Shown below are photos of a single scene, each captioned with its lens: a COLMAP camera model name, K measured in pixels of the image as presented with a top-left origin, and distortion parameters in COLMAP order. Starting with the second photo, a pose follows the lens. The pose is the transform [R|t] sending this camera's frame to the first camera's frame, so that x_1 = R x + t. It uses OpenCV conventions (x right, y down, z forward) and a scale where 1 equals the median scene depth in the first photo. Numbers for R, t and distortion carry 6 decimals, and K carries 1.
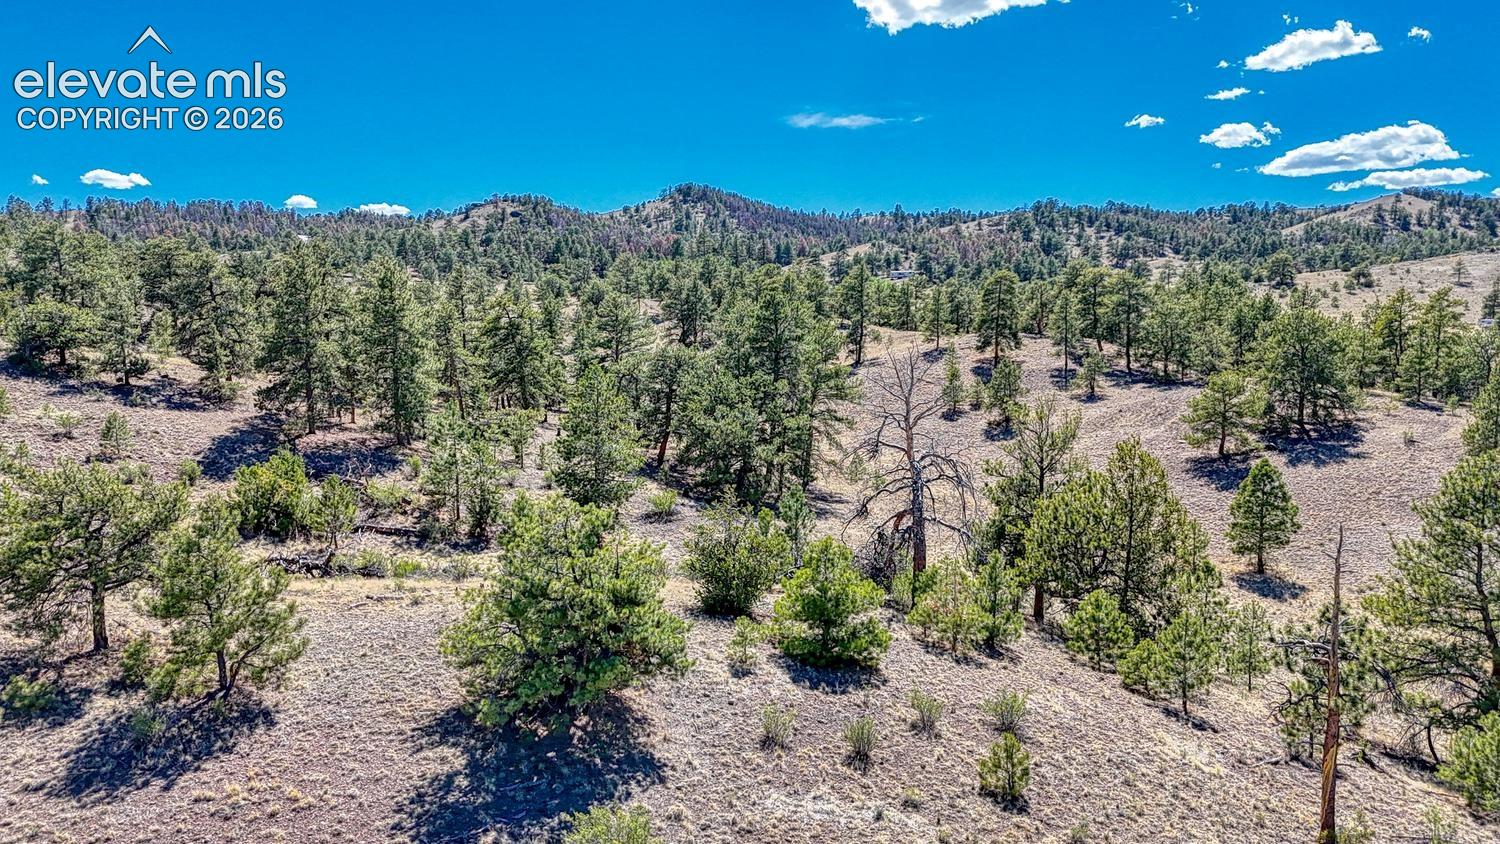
lens RADIAL K [[1098.4, 0, 751.2], [0, 1098.4, 420.9], [0, 0, 1]] dist [0.074631, -0.074340]
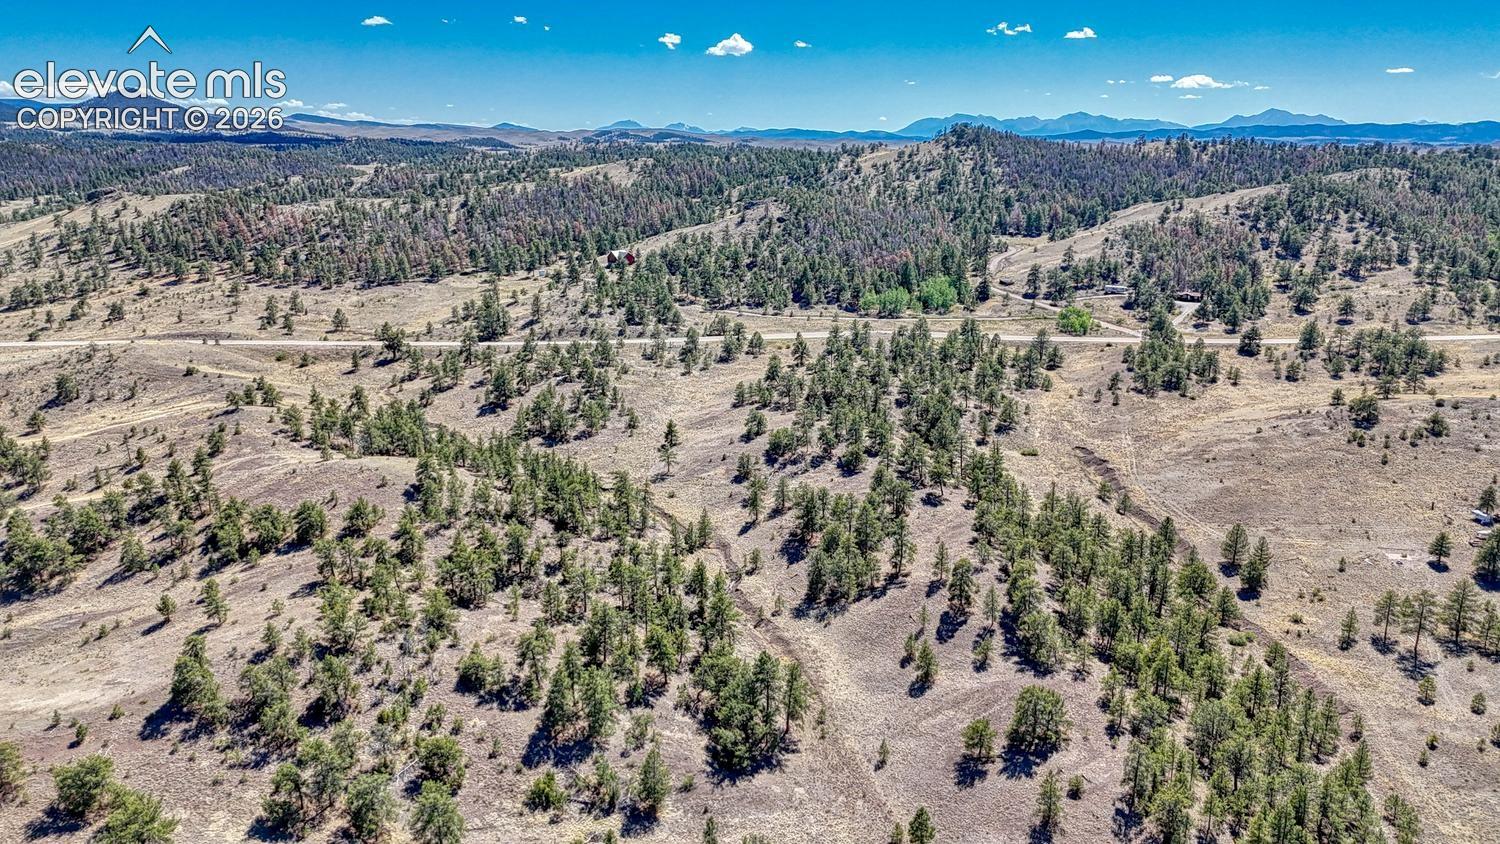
lens RADIAL K [[1098.4, 0, 751.8], [0, 1098.4, 418.7], [0, 0, 1]] dist [0.074631, -0.074340]
pose [[0.960995, 0.072608, -0.266864, 0.059074], [-0.033761, 0.988504, 0.147377, -0.099344], [0.274497, -0.132619, 0.952399, -0.113725]]
